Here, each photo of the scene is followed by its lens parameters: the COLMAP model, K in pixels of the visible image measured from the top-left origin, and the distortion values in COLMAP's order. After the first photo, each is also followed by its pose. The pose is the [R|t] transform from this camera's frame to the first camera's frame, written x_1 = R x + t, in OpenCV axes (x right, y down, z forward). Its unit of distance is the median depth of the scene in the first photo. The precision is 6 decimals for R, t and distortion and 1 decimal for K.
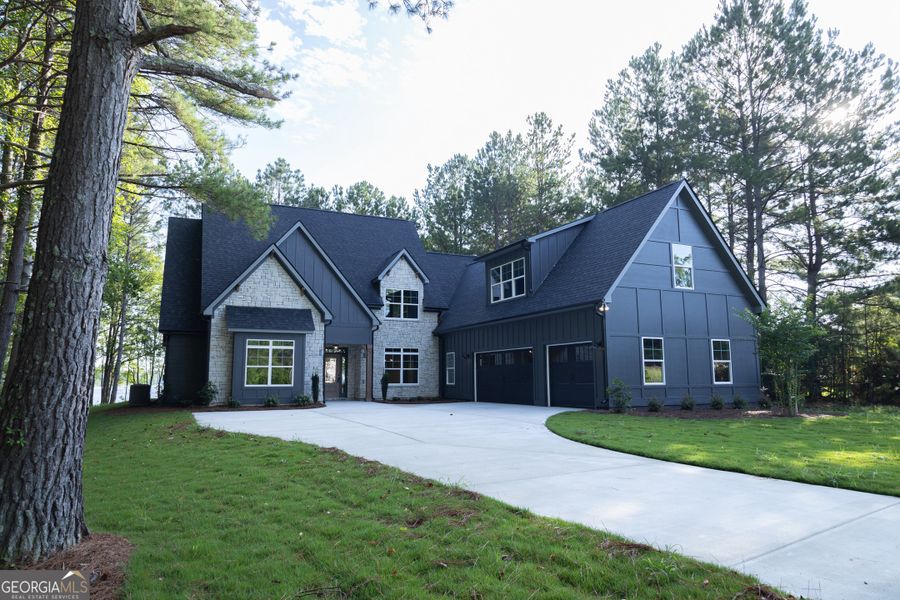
lens RADIAL K [[592.3, 0, 450.0], [0, 592.3, 300.0], [0, 0, 1]] dist [0.003753, 0.001830]
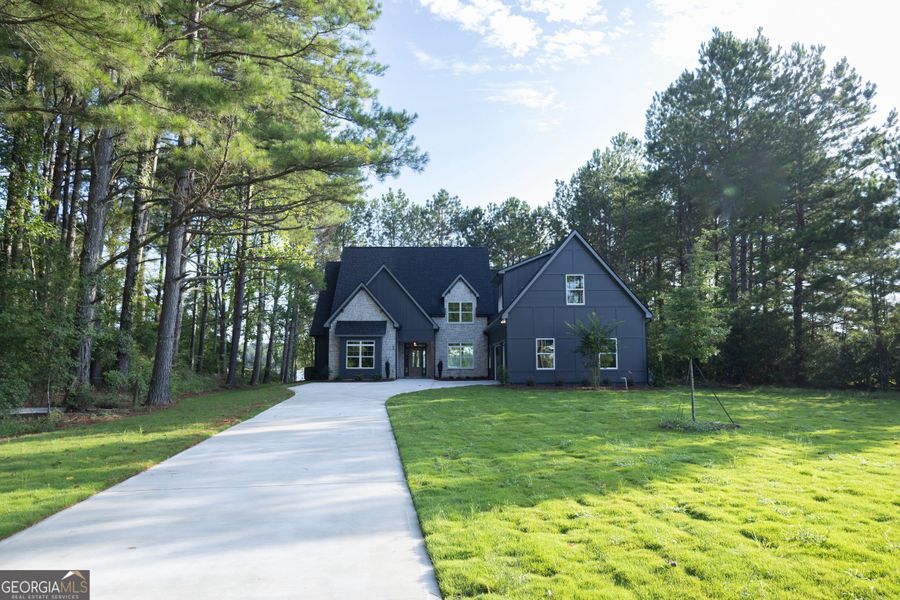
lens RADIAL K [[592.3, 0, 450.0], [0, 592.3, 300.0], [0, 0, 1]] dist [0.003753, 0.001830]
pose [[0.905068, -0.042239, -0.423163, 0.519202], [0.056412, 0.998186, 0.021019, -0.055659], [0.421508, -0.042896, 0.905810, -0.327413]]
